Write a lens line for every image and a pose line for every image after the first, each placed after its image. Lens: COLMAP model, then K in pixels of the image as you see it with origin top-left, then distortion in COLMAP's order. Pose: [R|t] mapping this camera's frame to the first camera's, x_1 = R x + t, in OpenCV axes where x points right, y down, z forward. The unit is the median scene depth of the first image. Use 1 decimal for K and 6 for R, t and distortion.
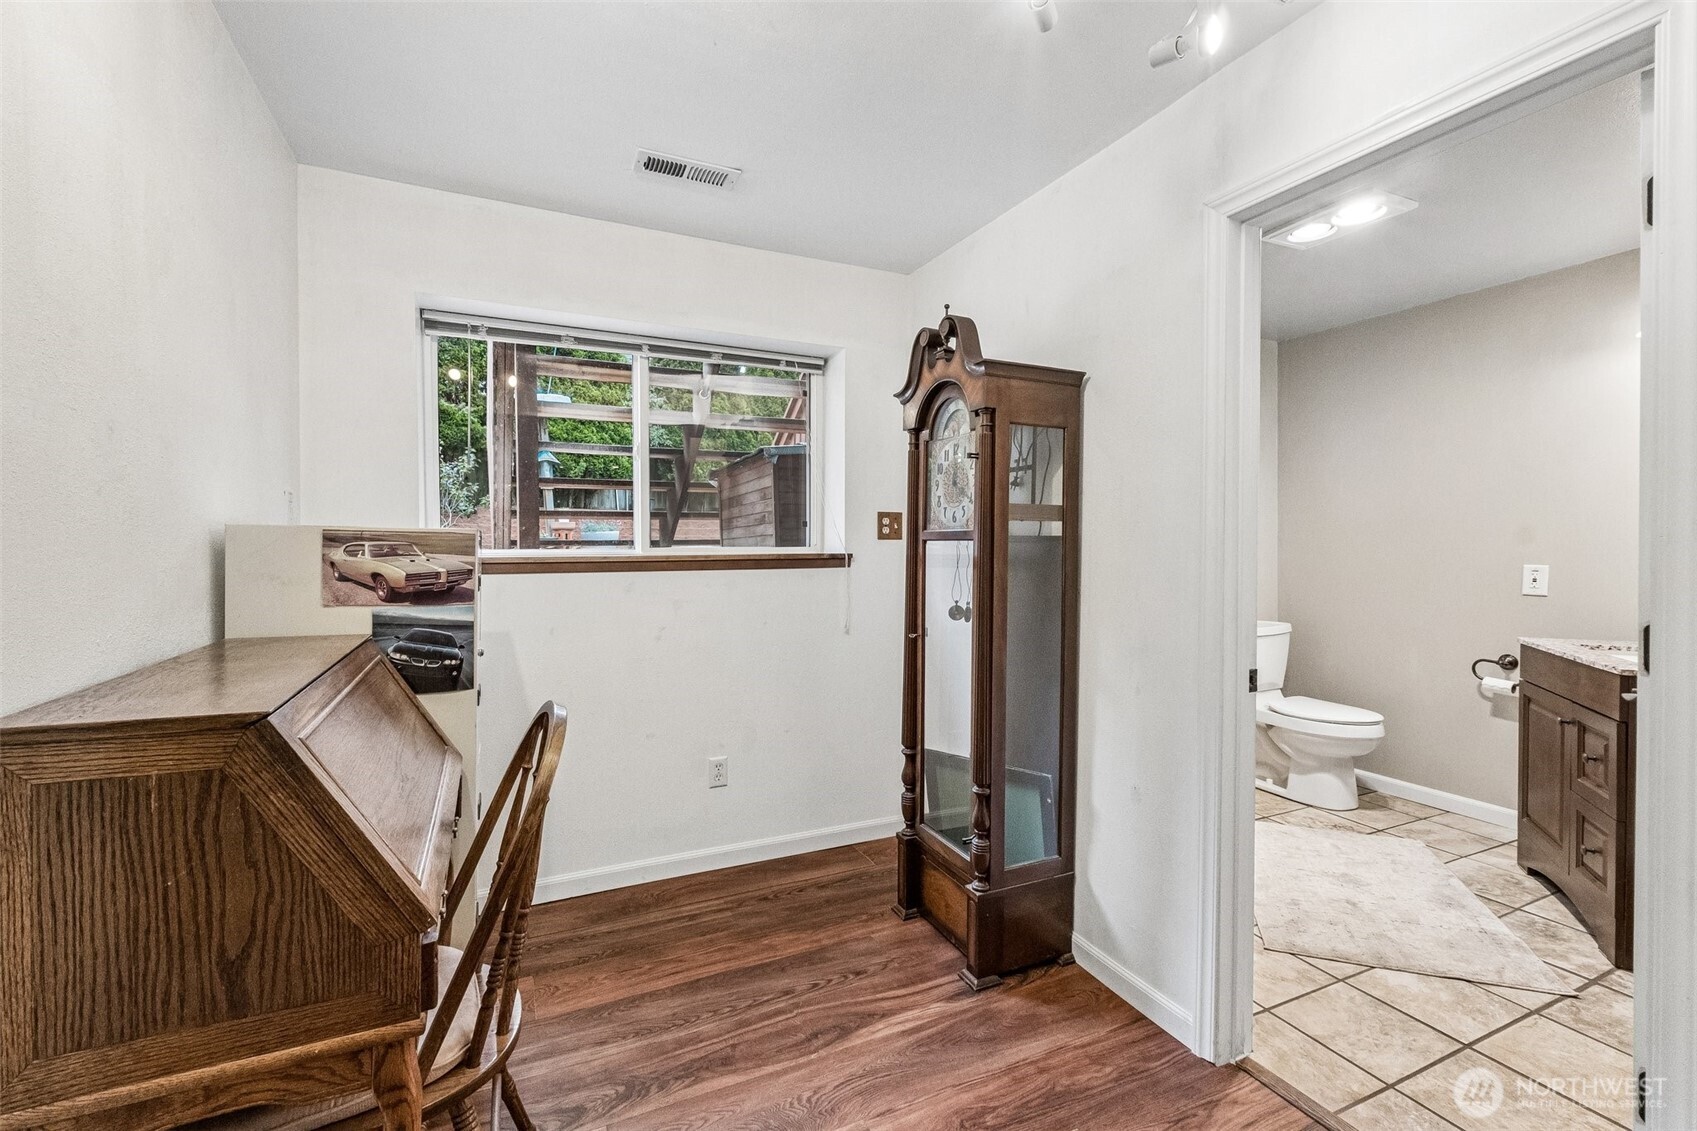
lens RADIAL K [[710.5, 0, 854.5], [0, 710.5, 559.9], [0, 0, 1]] dist [-0.002461, -0.000226]
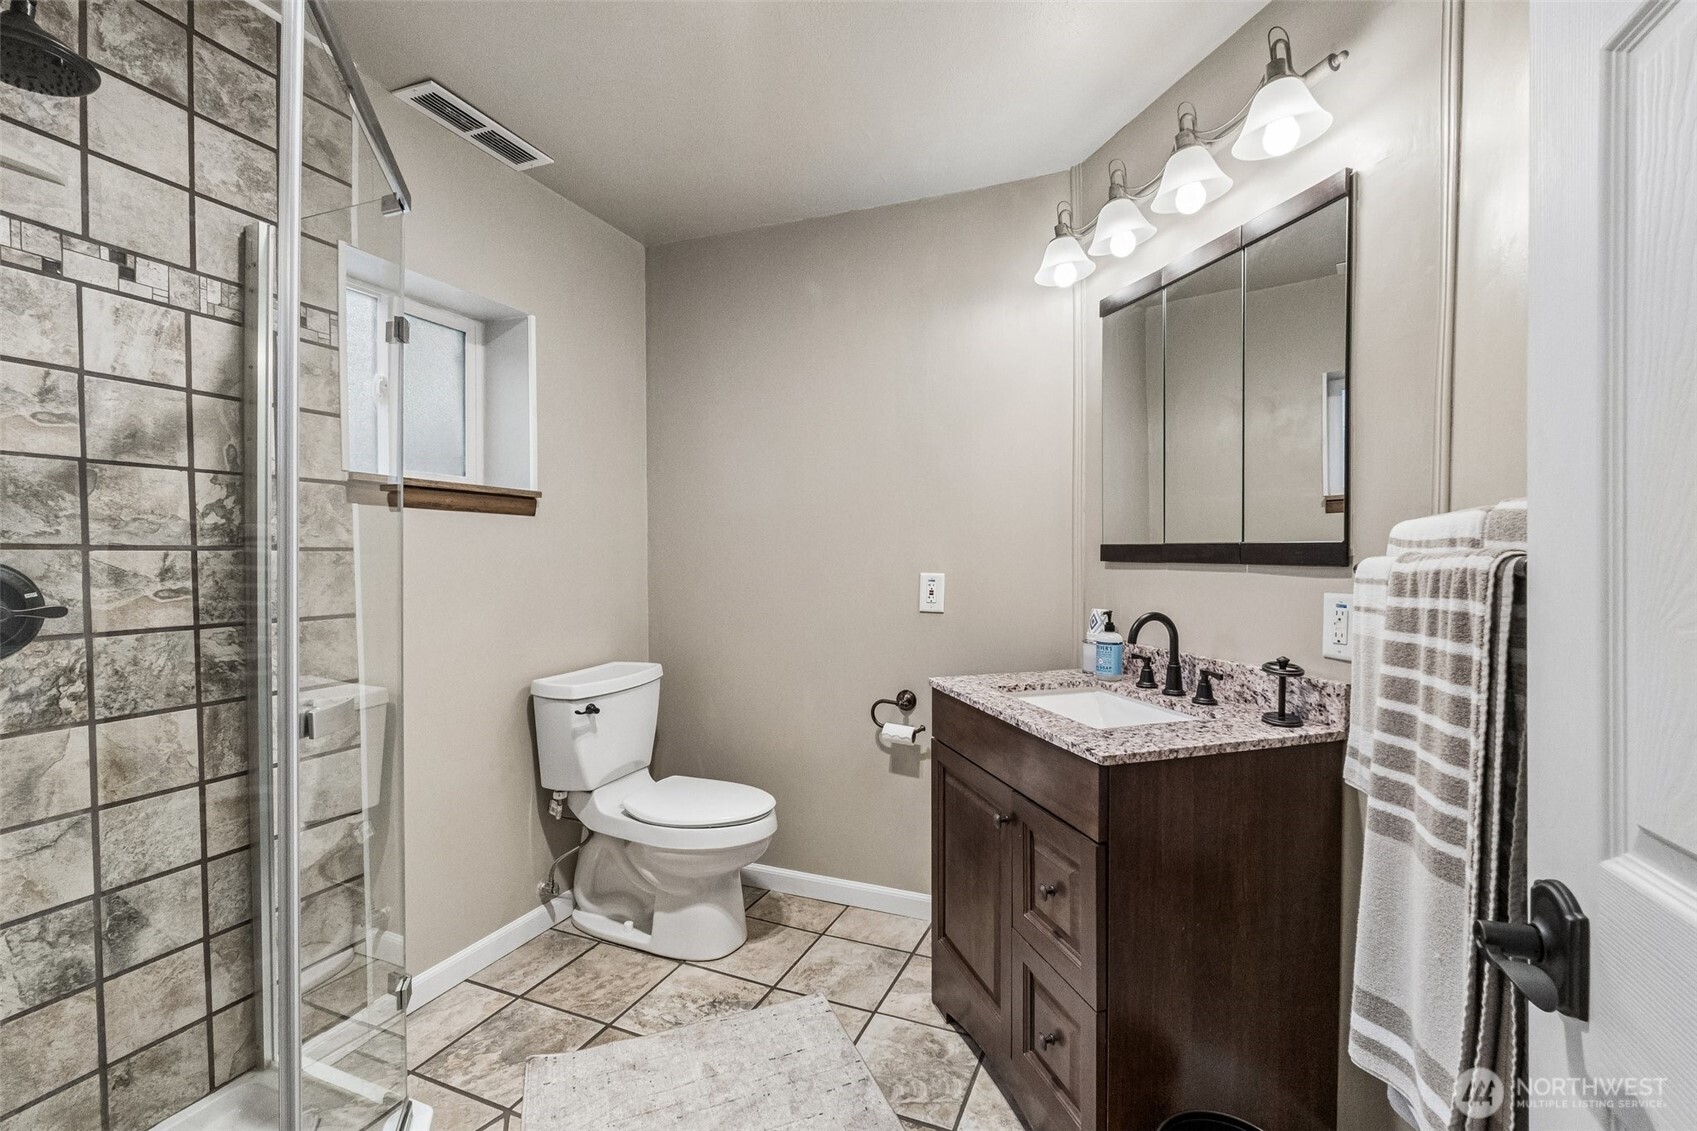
lens RADIAL K [[710.5, 0, 854.5], [0, 710.5, 559.9], [0, 0, 1]] dist [-0.002461, -0.000226]
pose [[0.730843, -0.004400, 0.682532, 0.352856], [0.010840, 0.999928, -0.005161, -0.003788], [-0.682460, 0.011171, 0.730838, 0.468622]]
